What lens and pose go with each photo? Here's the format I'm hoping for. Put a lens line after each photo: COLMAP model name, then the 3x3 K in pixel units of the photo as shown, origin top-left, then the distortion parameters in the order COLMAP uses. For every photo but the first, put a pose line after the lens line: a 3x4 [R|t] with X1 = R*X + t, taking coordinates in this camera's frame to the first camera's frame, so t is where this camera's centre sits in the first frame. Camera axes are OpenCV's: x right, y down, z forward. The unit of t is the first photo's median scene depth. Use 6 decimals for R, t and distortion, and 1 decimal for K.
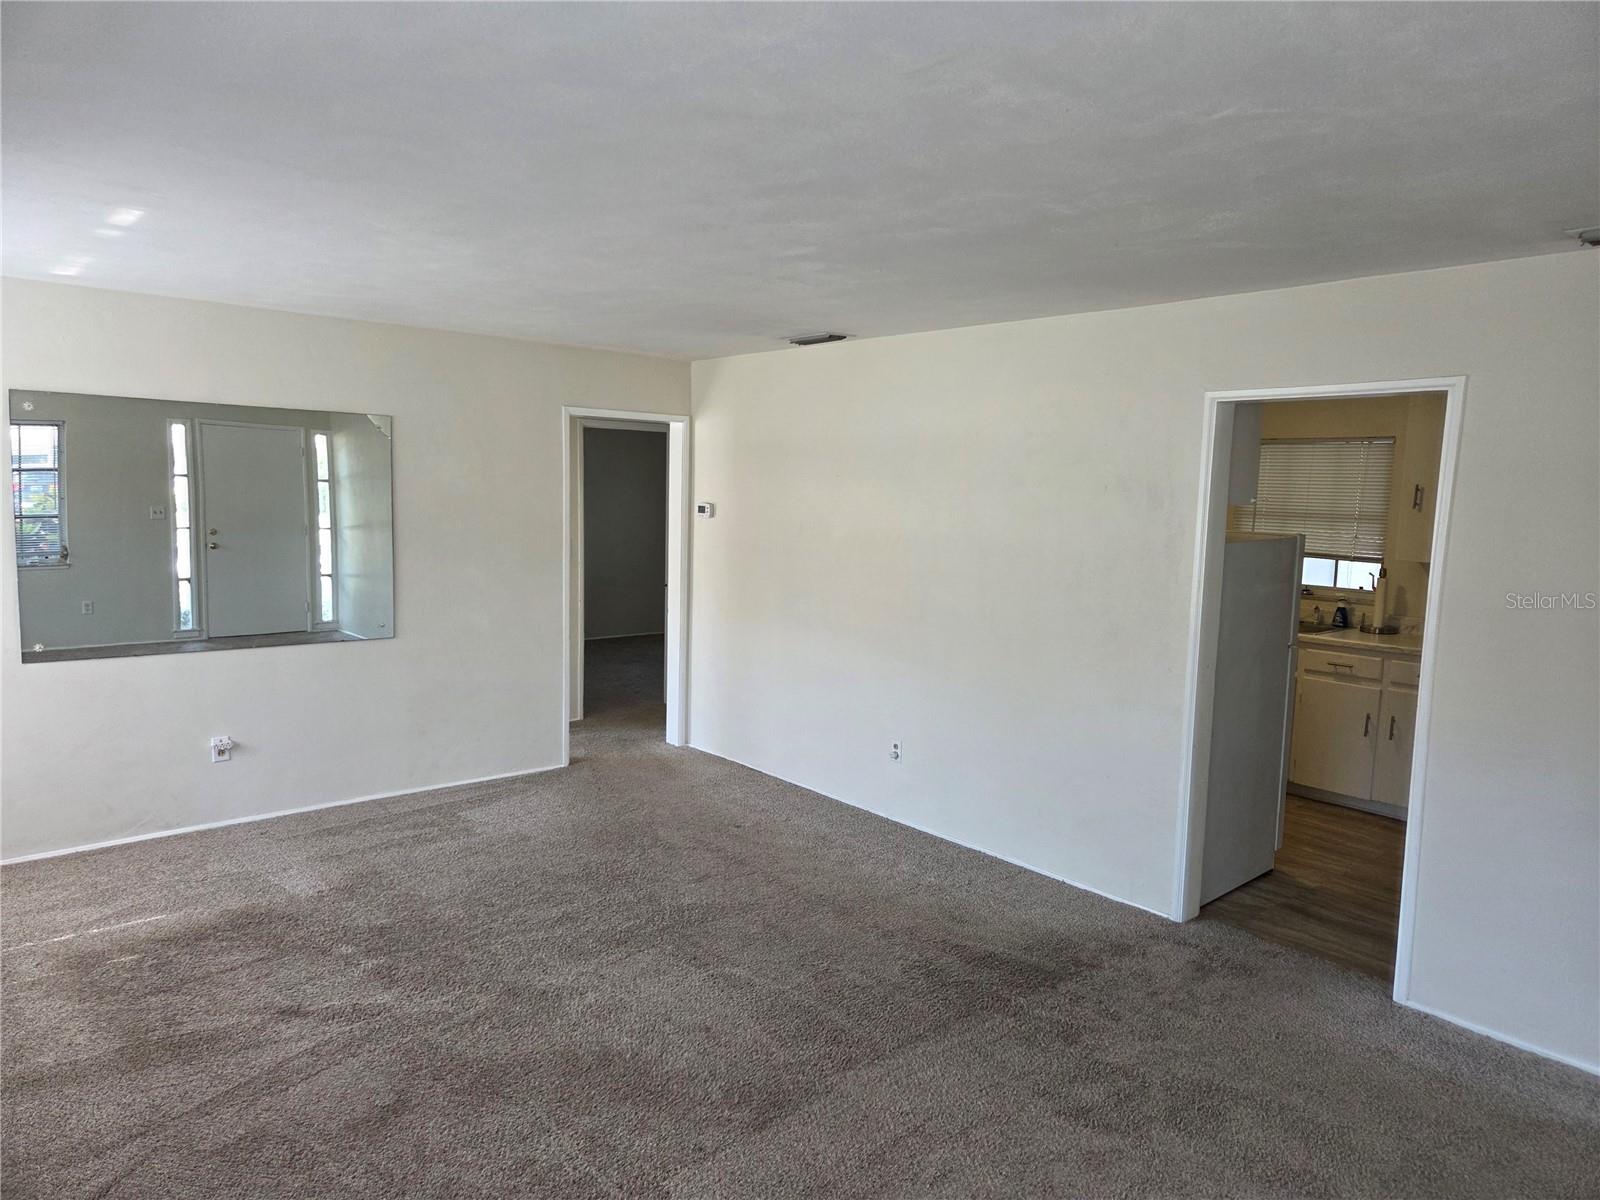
lens RADIAL K [[1071.2, 0, 800.0], [0, 1071.2, 600.0], [0, 0, 1]] dist [0.091921, -0.062522]
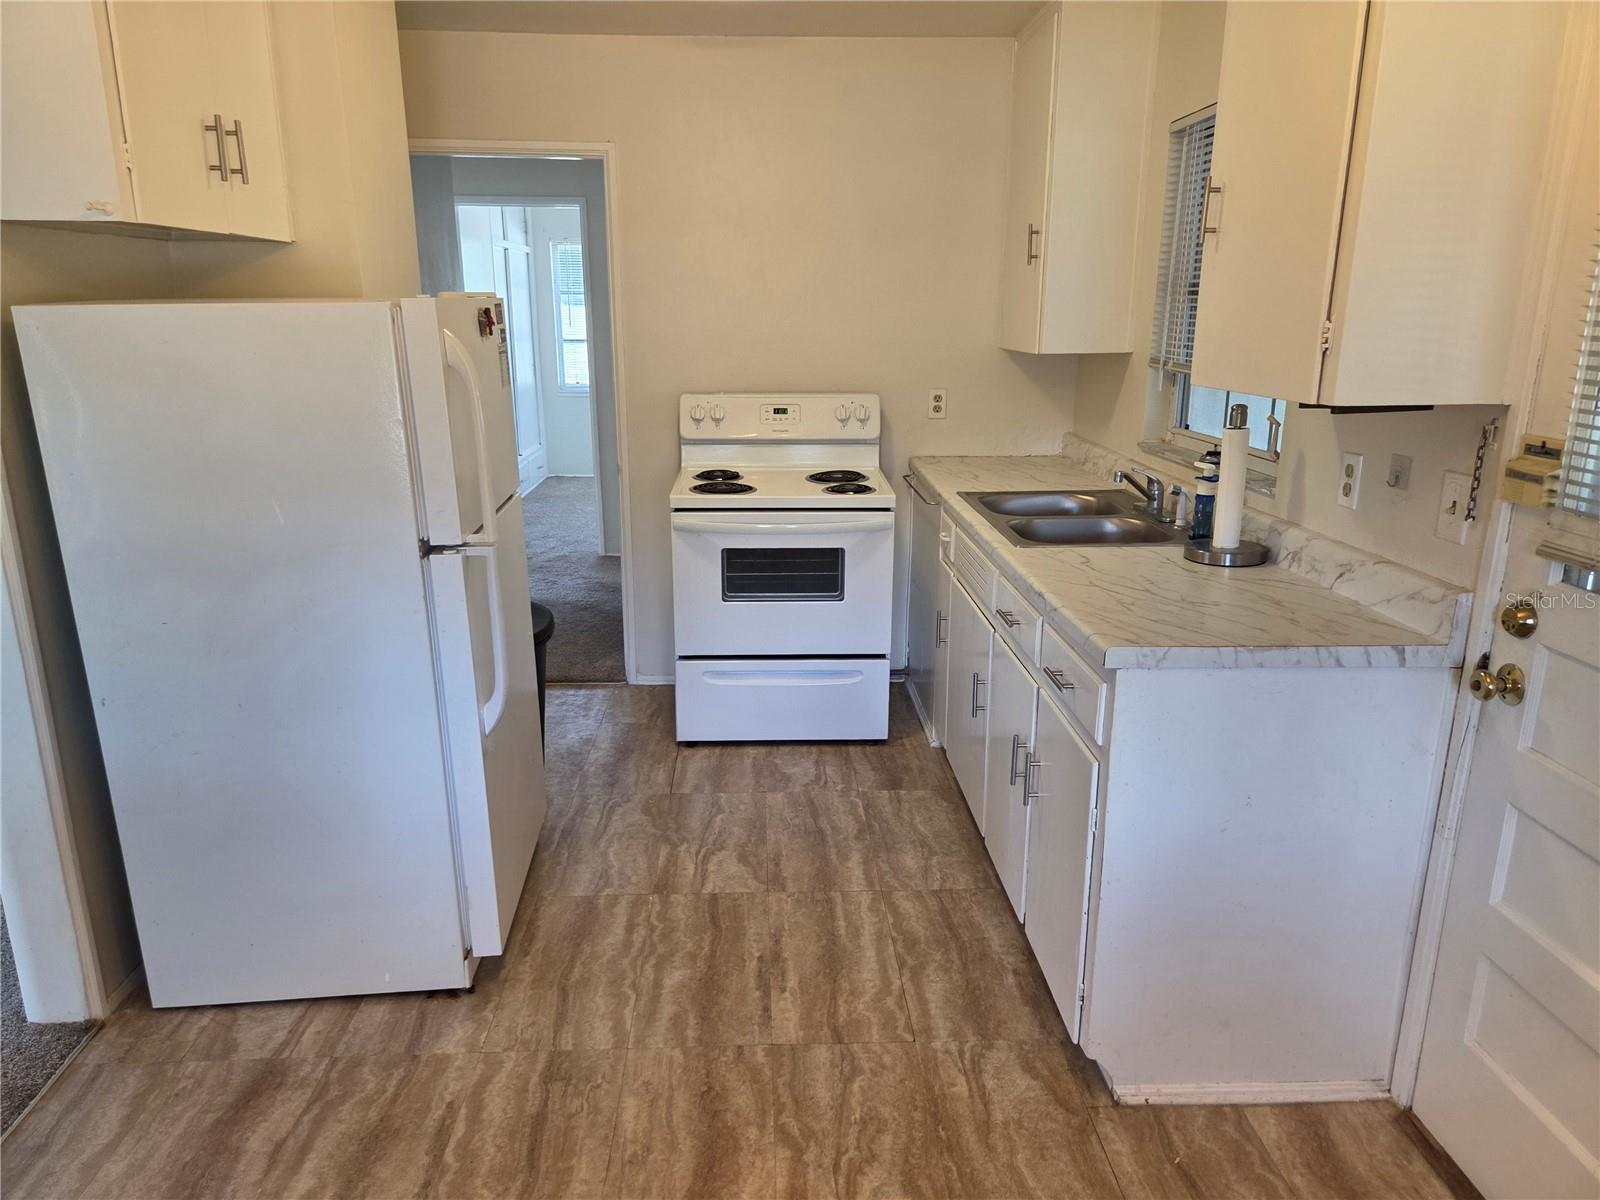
lens RADIAL K [[1074.0, 0, 797.7], [0, 1074.0, 582.6], [0, 0, 1]] dist [0.086666, -0.061549]
pose [[0.779372, 0.132421, -0.612409, 0.911963], [-0.050710, 0.987536, 0.148999, -0.022426], [0.624506, -0.085070, 0.776373, 0.788163]]
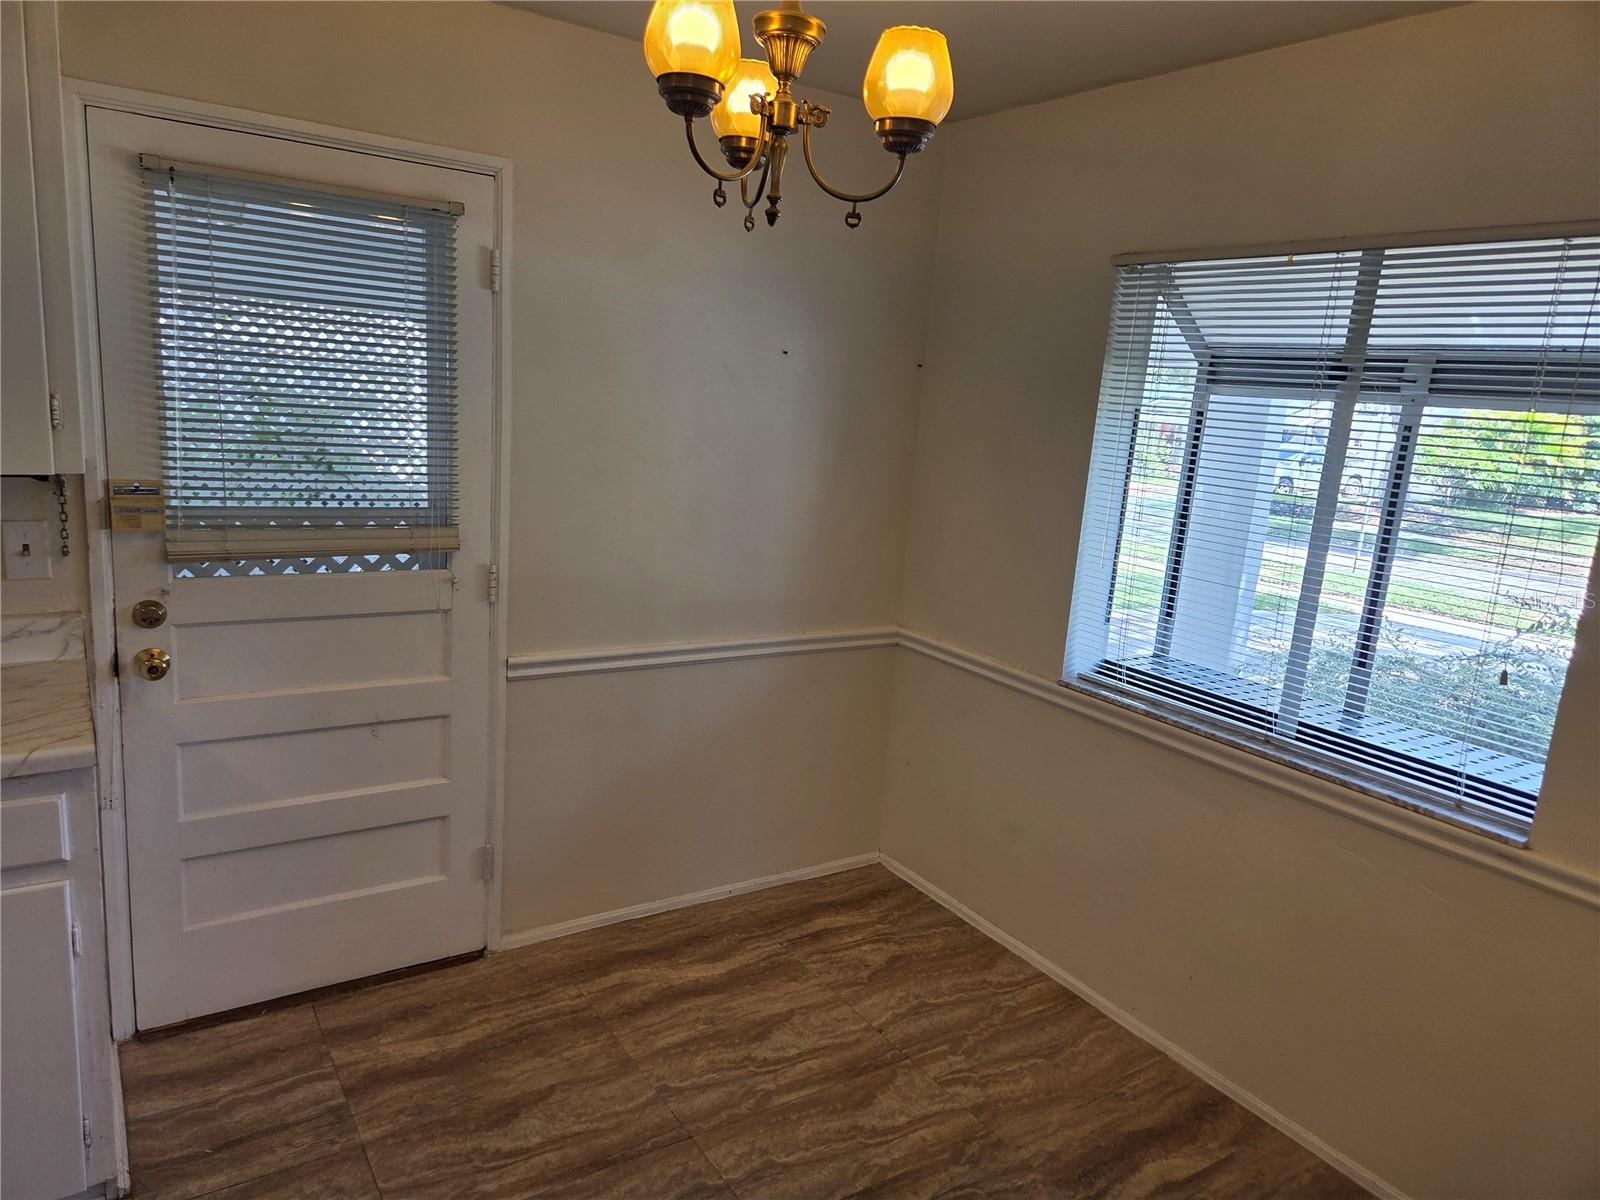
lens RADIAL K [[1071.2, 0, 800.0], [0, 1071.2, 600.0], [0, 0, 1]] dist [0.091921, -0.062522]
pose [[0.141732, -0.214151, 0.966463, 0.400813], [0.043425, 0.976724, 0.210056, -0.068411], [-0.988952, 0.012197, 0.147733, 0.869251]]
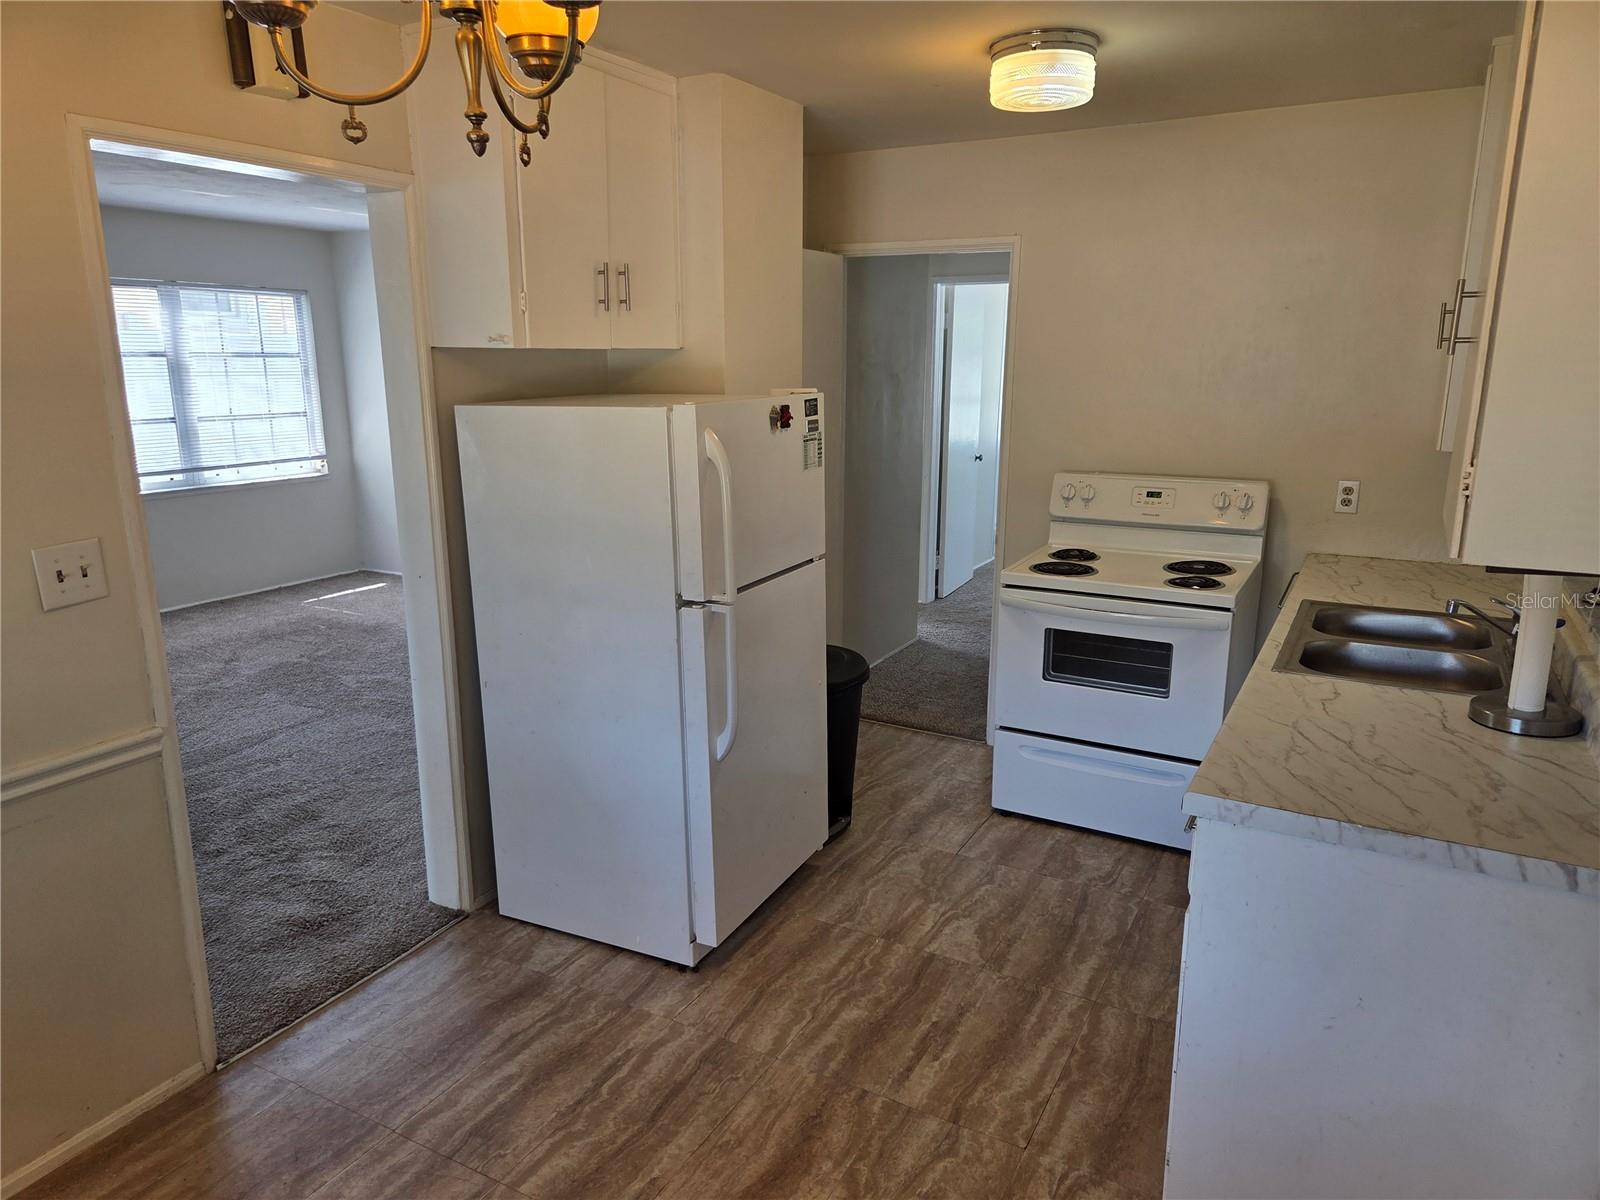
lens RADIAL K [[1071.2, 0, 800.0], [0, 1071.2, 600.0], [0, 0, 1]] dist [0.091921, -0.062522]
pose [[0.350178, 0.186211, -0.917987, 1.055974], [-0.095734, 0.982023, 0.162682, -0.061689], [0.931778, 0.030915, 0.361710, 0.910857]]
